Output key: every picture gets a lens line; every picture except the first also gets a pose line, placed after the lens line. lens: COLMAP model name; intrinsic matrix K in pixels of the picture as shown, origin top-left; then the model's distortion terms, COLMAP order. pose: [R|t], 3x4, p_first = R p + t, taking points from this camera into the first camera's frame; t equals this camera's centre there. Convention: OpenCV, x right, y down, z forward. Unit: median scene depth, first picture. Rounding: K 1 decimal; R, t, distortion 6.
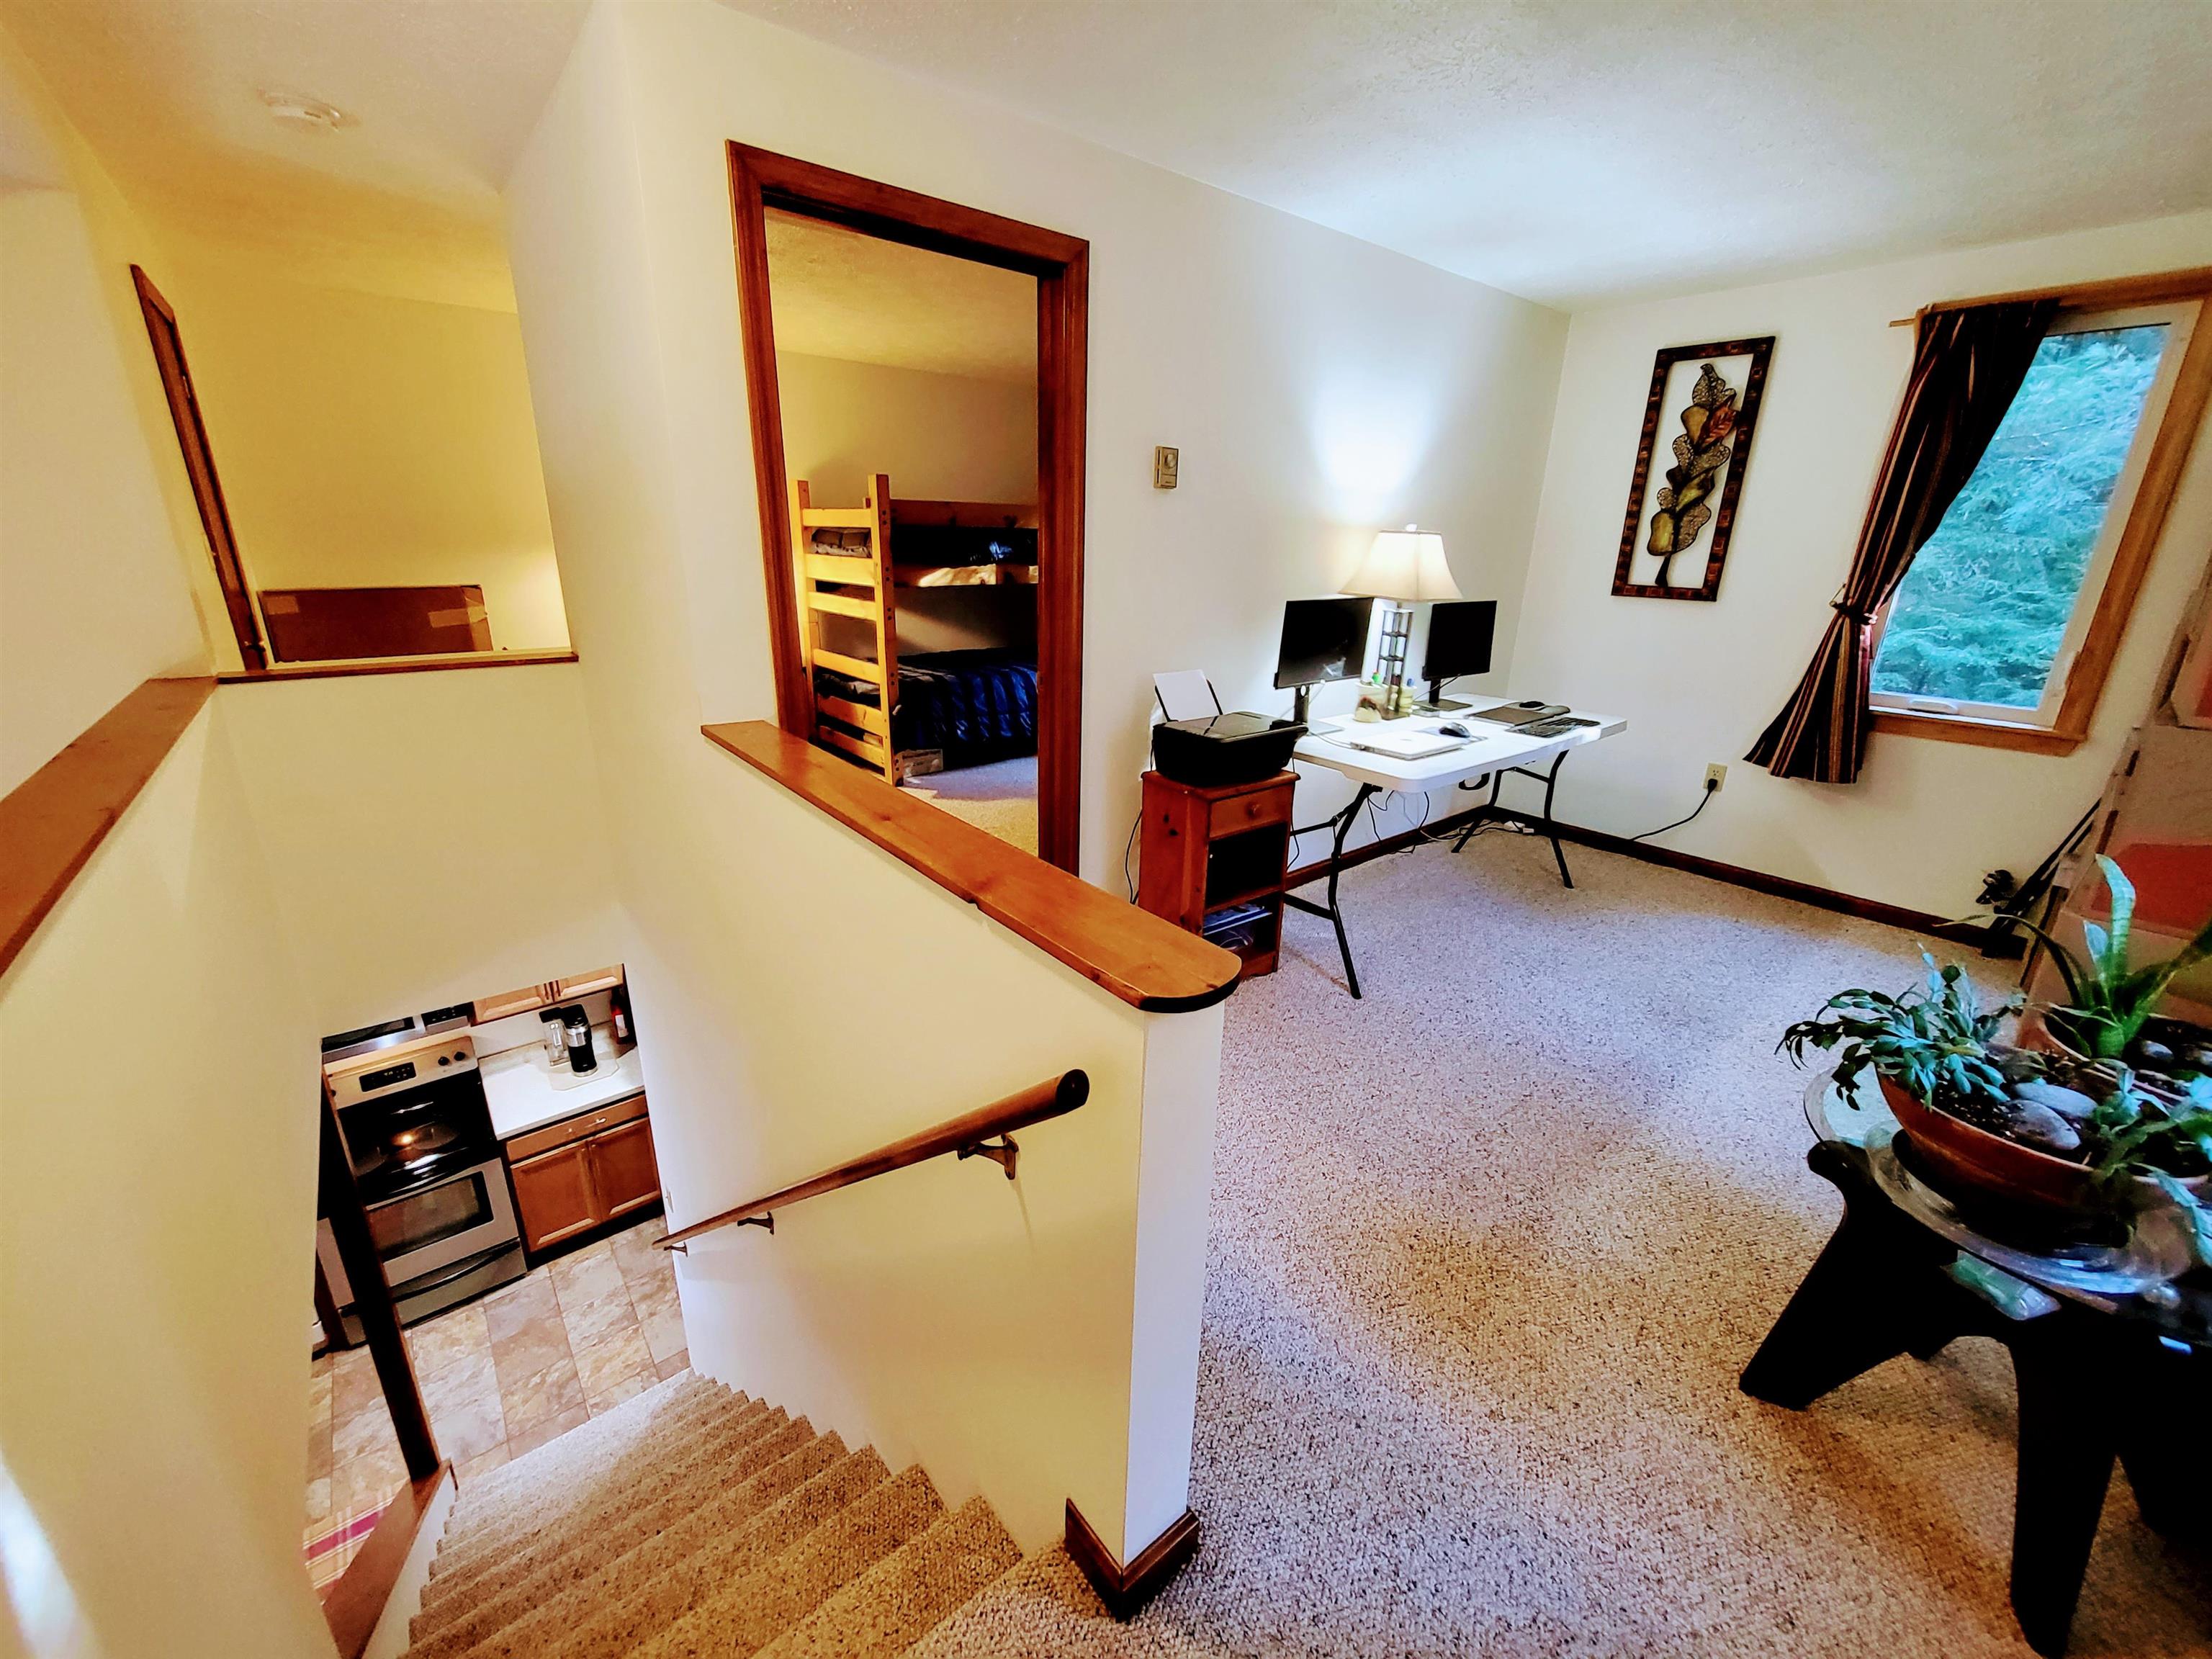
lens RADIAL K [[880.3, 0, 1106.0], [0, 880.3, 829.5], [0, 0, 1]] dist [-0.000556, -0.000026]
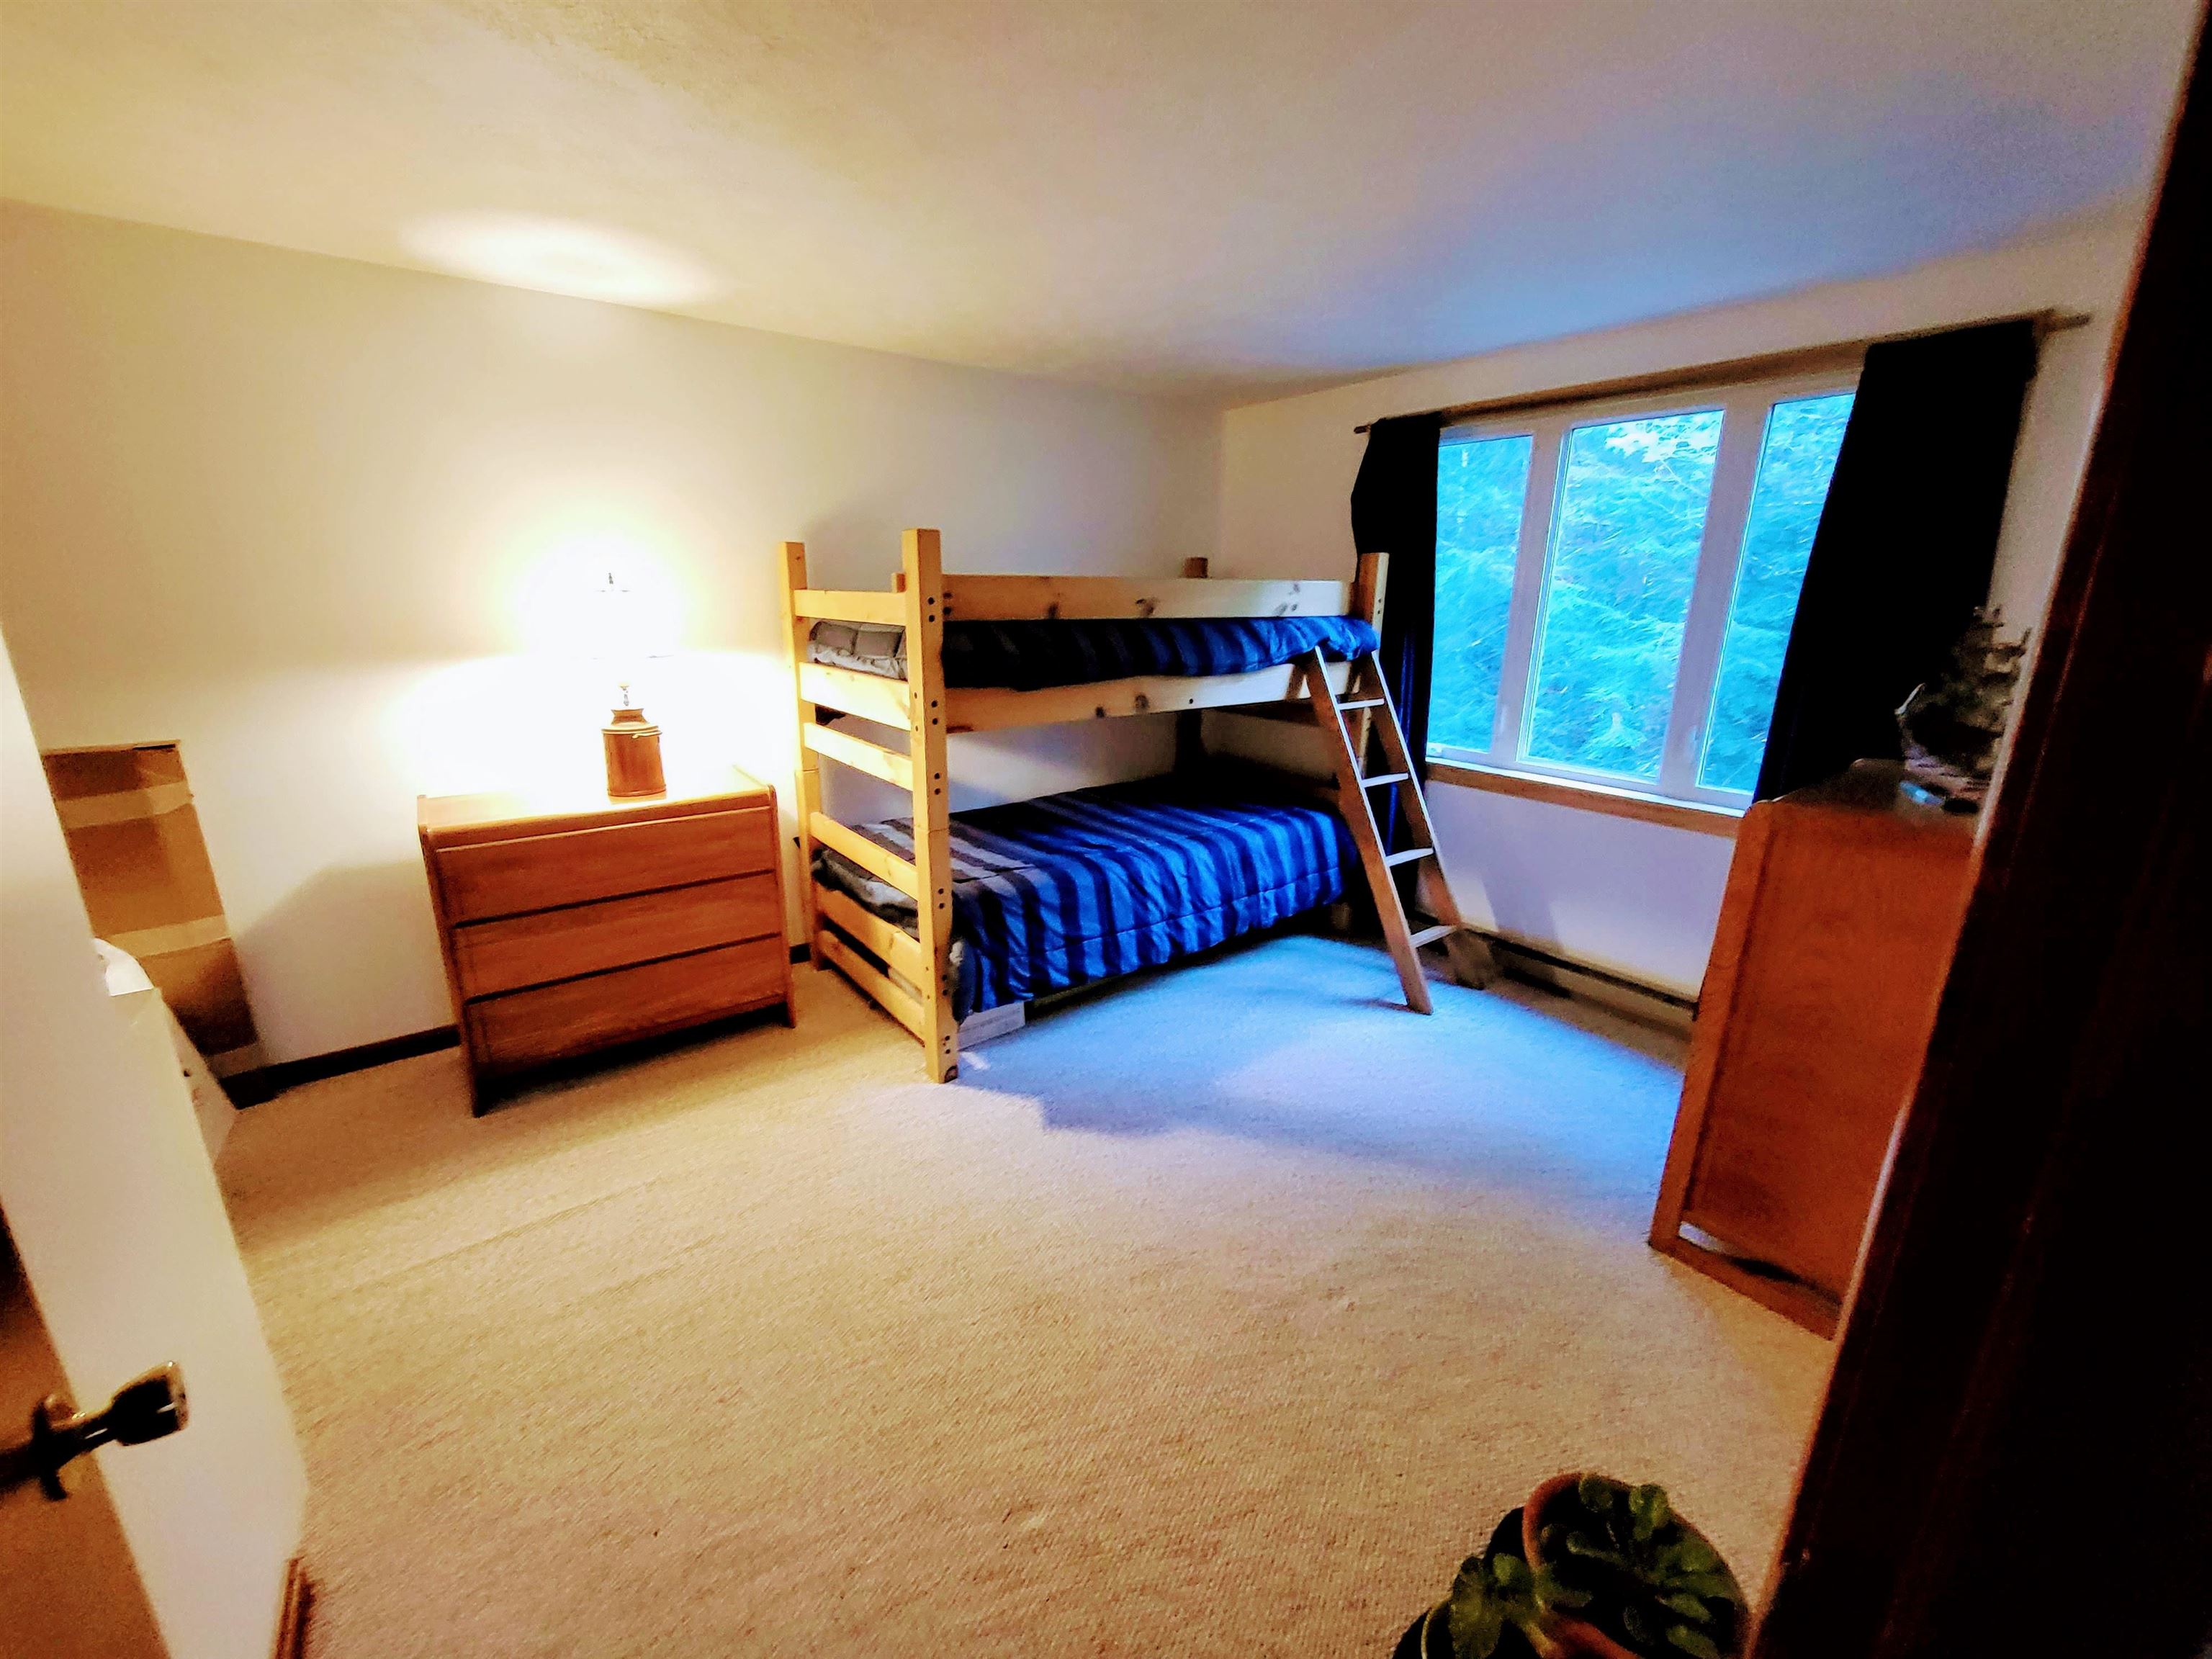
lens RADIAL K [[880.3, 0, 1106.0], [0, 880.3, 829.5], [0, 0, 1]] dist [-0.000556, -0.000026]
pose [[0.999158, 0.004043, -0.040838, -0.113139], [-0.005858, 0.998996, -0.044414, -0.182217], [0.040617, 0.044616, 0.998178, 0.437621]]
